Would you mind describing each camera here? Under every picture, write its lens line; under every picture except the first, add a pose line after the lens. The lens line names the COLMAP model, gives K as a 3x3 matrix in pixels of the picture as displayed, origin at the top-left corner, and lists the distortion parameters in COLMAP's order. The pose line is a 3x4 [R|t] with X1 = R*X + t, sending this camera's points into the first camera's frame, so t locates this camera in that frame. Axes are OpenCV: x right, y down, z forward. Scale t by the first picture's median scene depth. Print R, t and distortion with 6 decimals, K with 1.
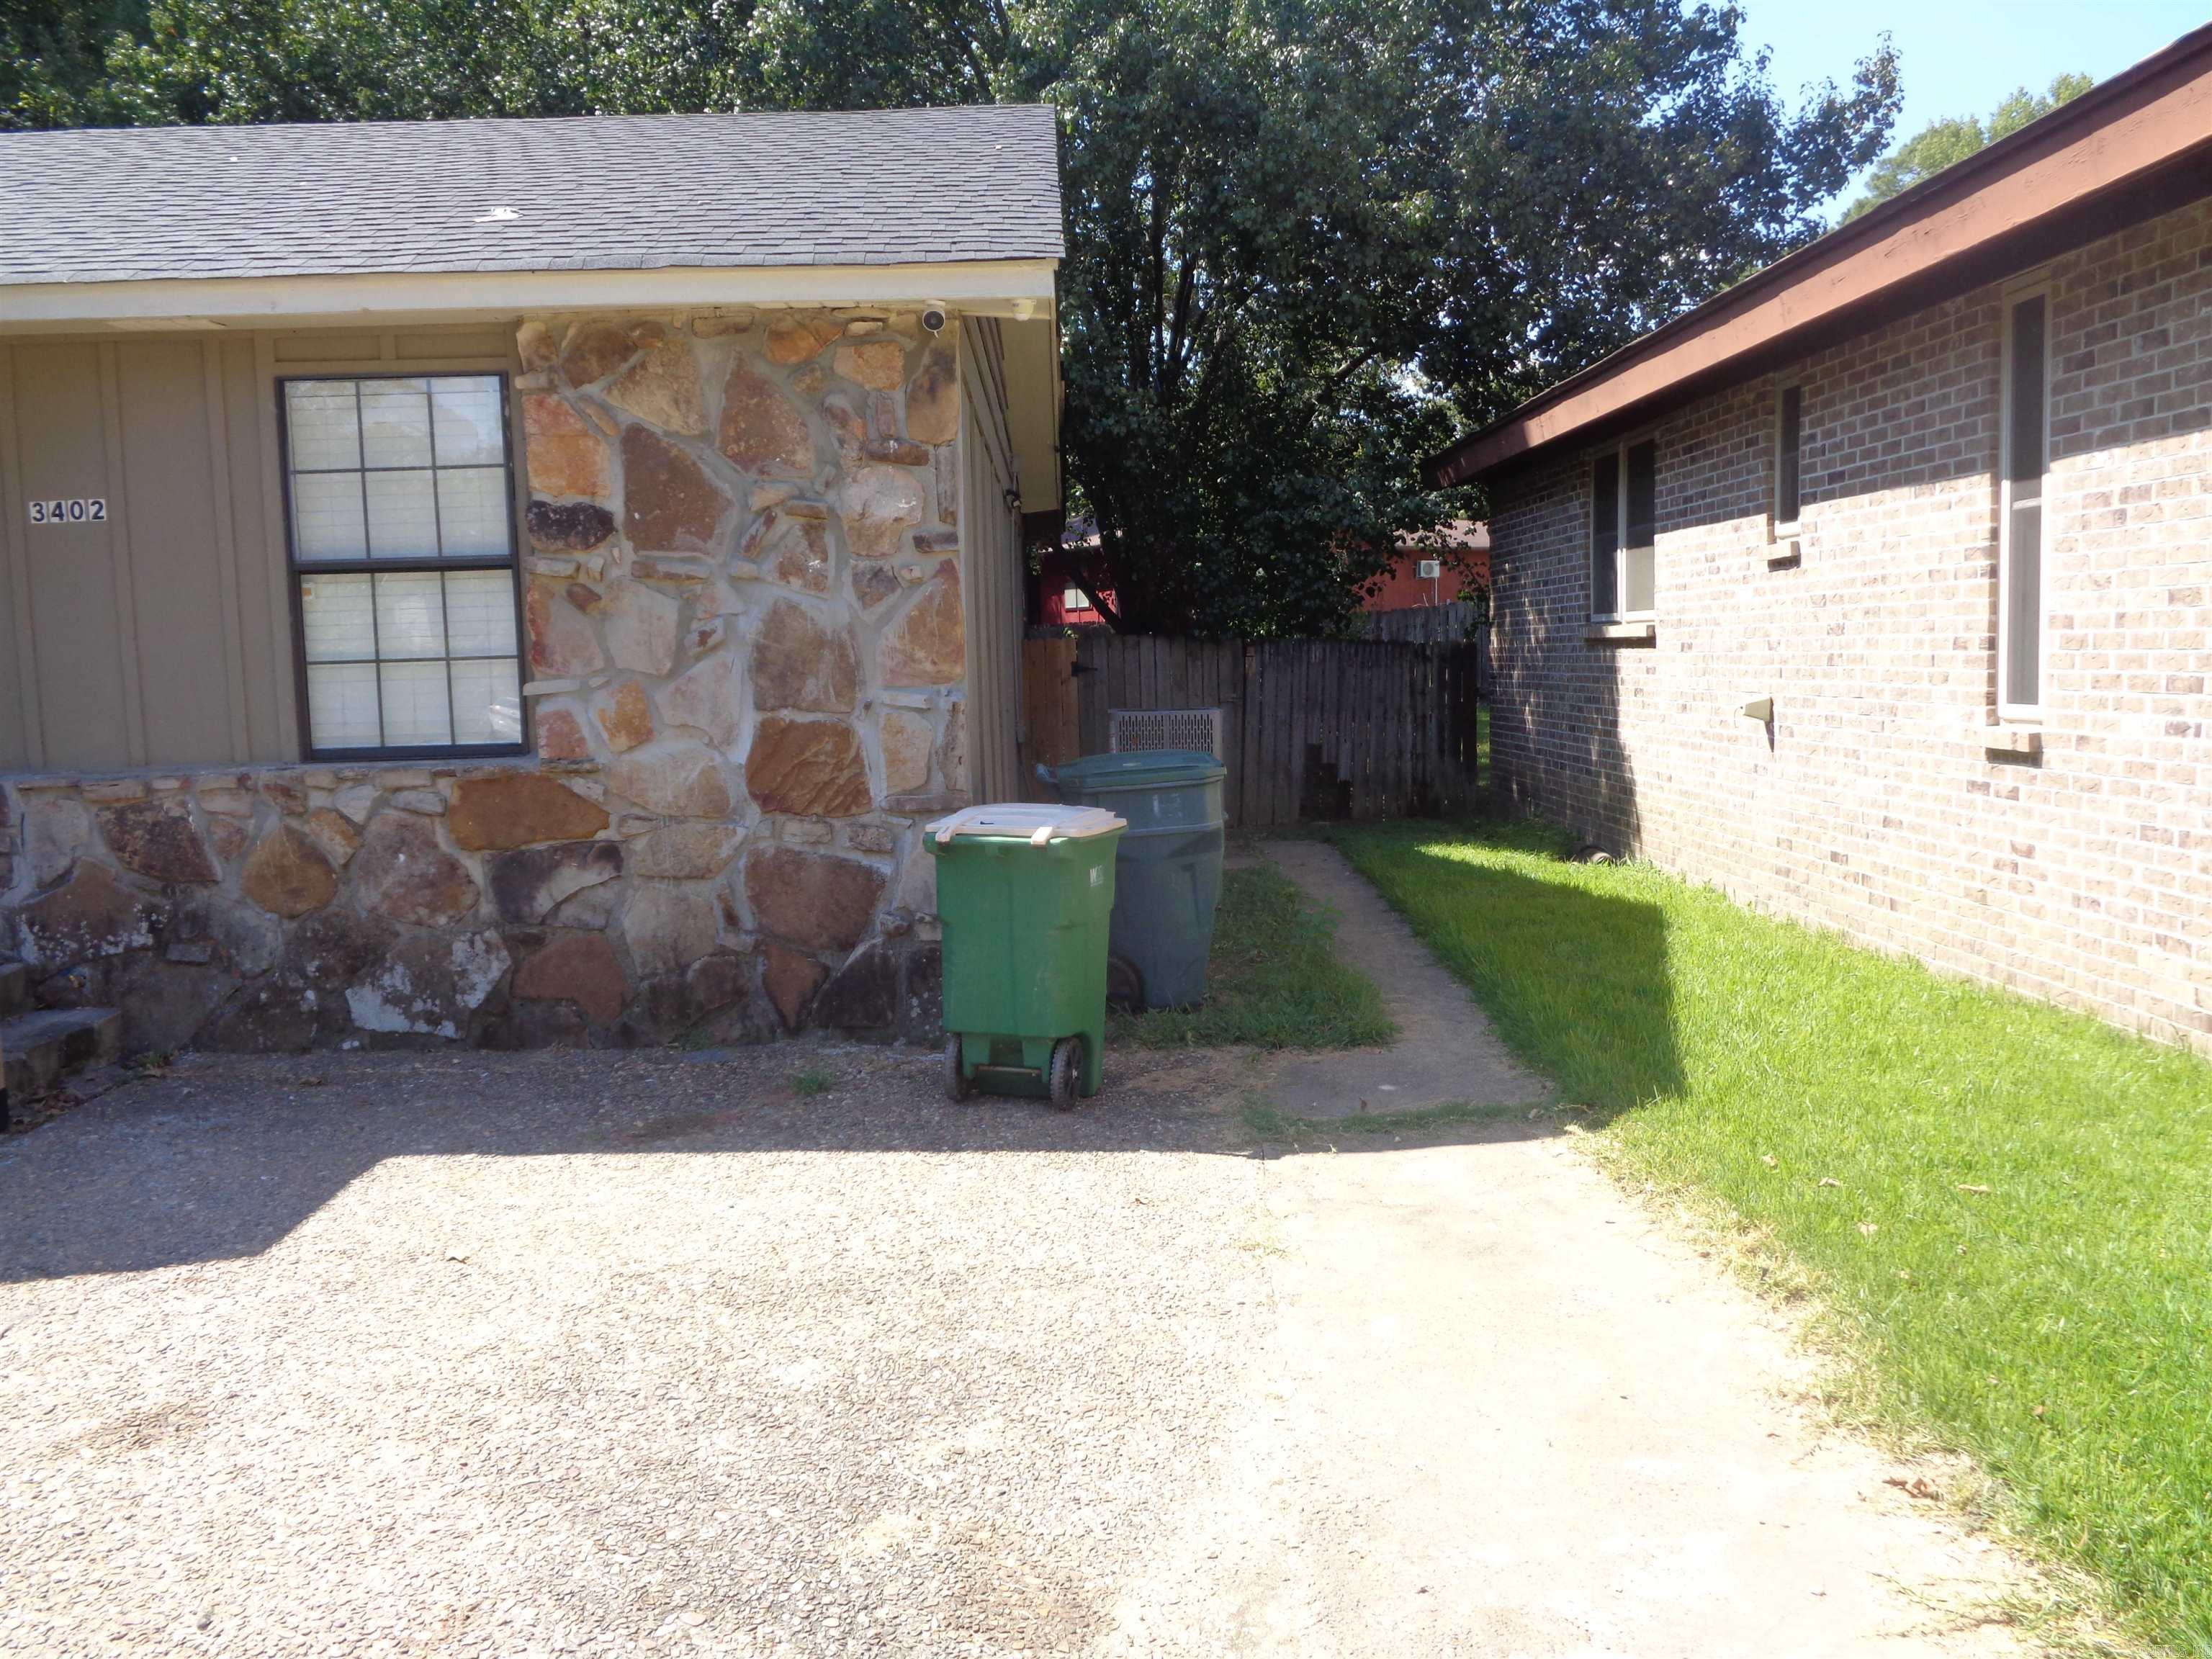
lens RADIAL K [[1745.1, 0, 1114.7], [0, 1745.1, 817.6], [0, 0, 1]] dist [-0.011685, 0.001493]
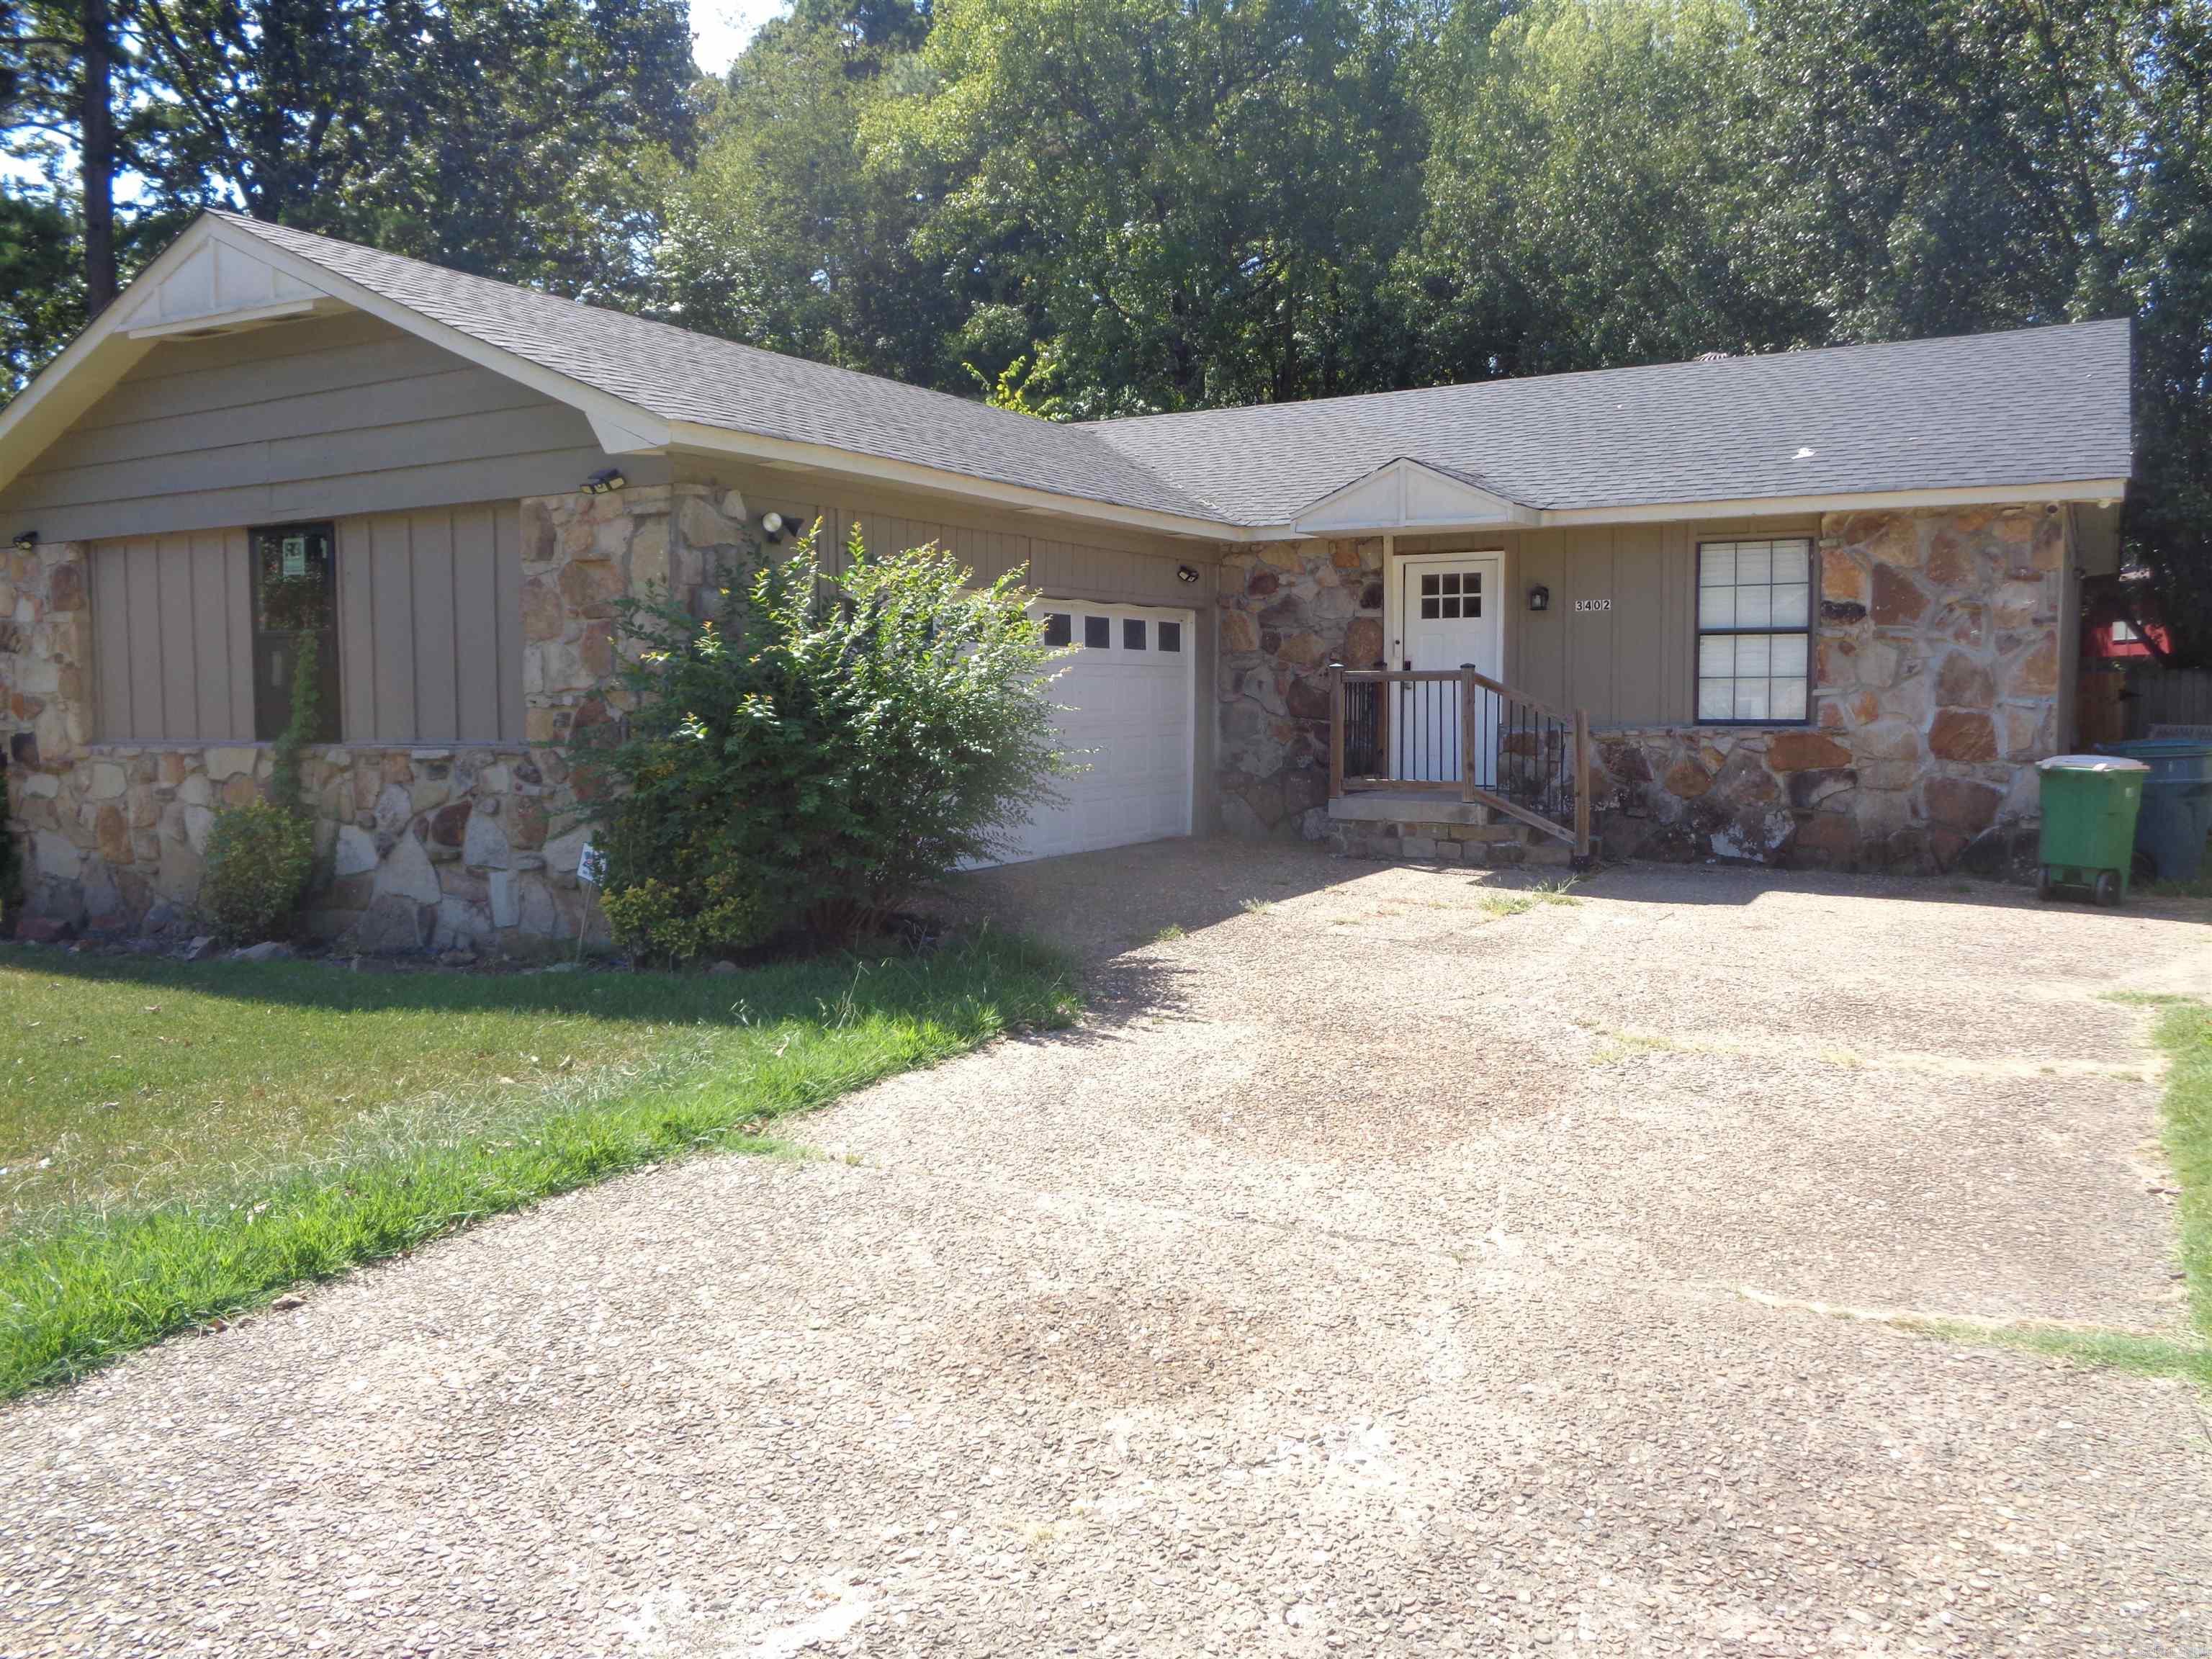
lens RADIAL K [[1745.1, 0, 1104.7], [0, 1745.1, 801.6], [0, 0, 1]] dist [-0.011685, 0.001493]
pose [[0.851962, 0.055589, -0.520645, 0.023581], [-0.067773, 0.997691, -0.004377, 0.118329], [0.519199, 0.039015, 0.853762, -1.161758]]
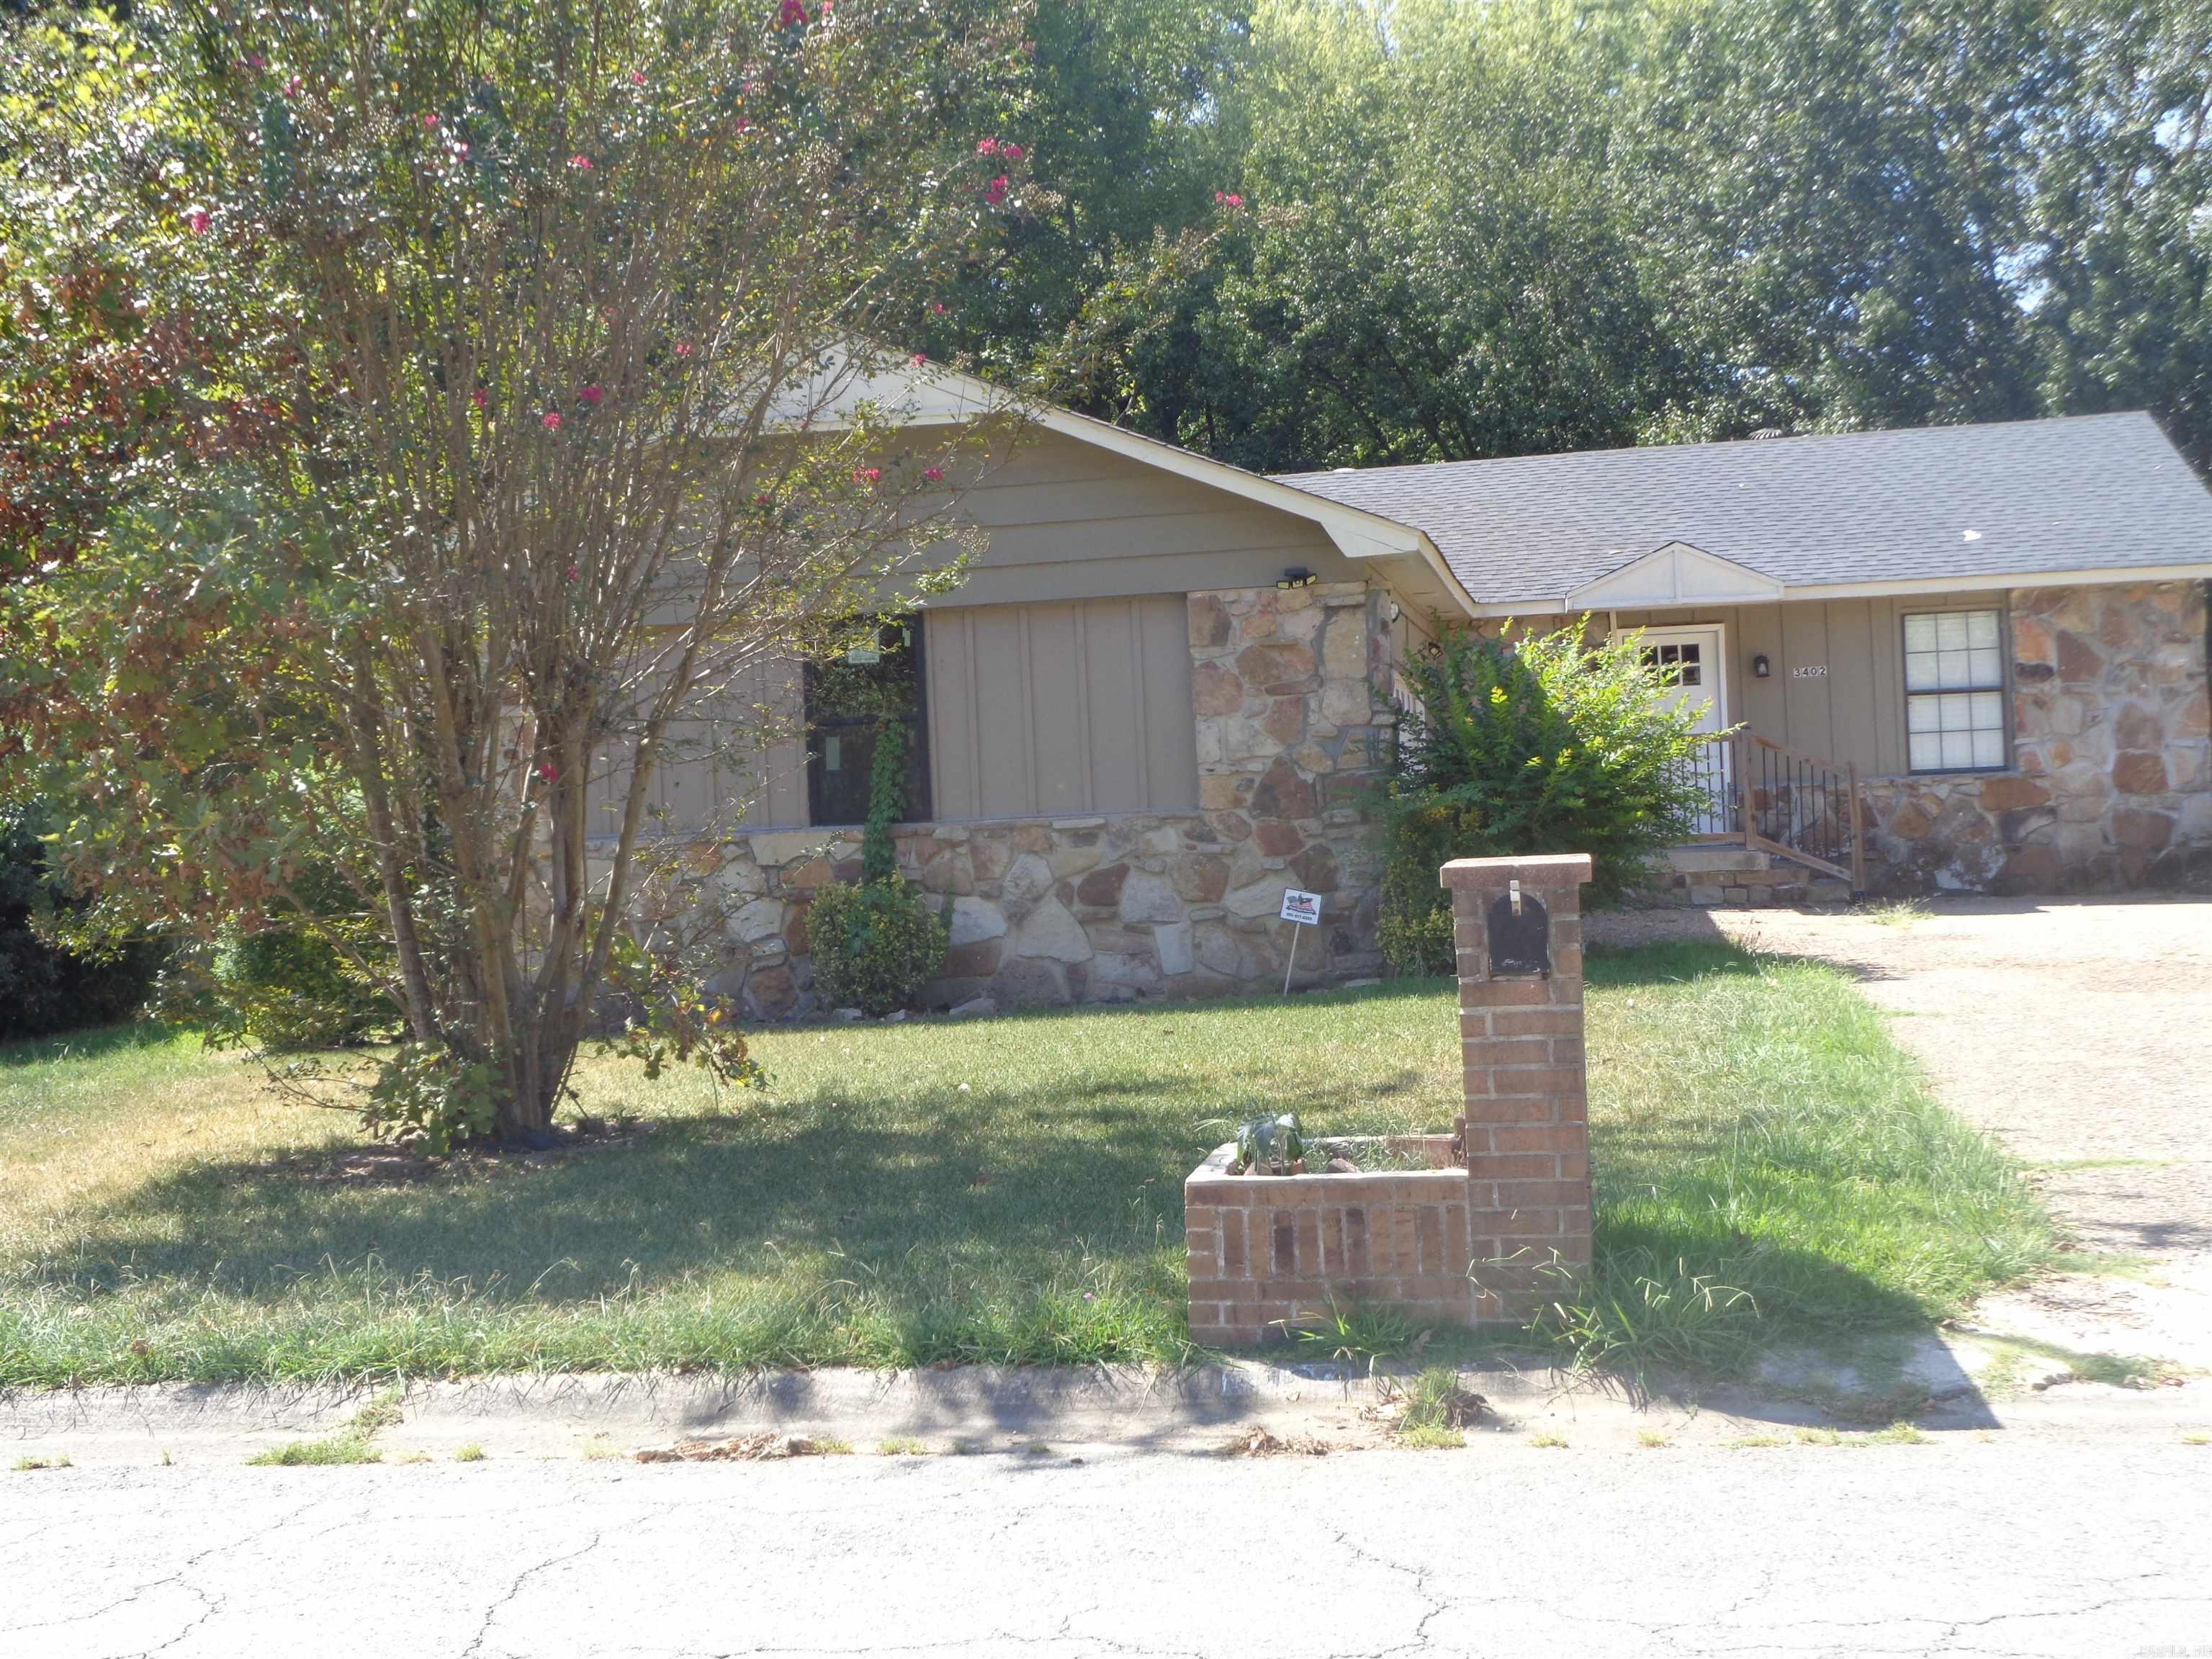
lens RADIAL K [[2676.5, 0, 1077.1], [0, 2676.5, 754.7], [0, 0, 1]] dist [-0.034527, 0.000000]
pose [[0.973221, -0.018852, -0.229097, -0.744998], [-0.005643, 0.994372, -0.105796, 0.331807], [0.229802, 0.104256, 0.967637, -2.775706]]
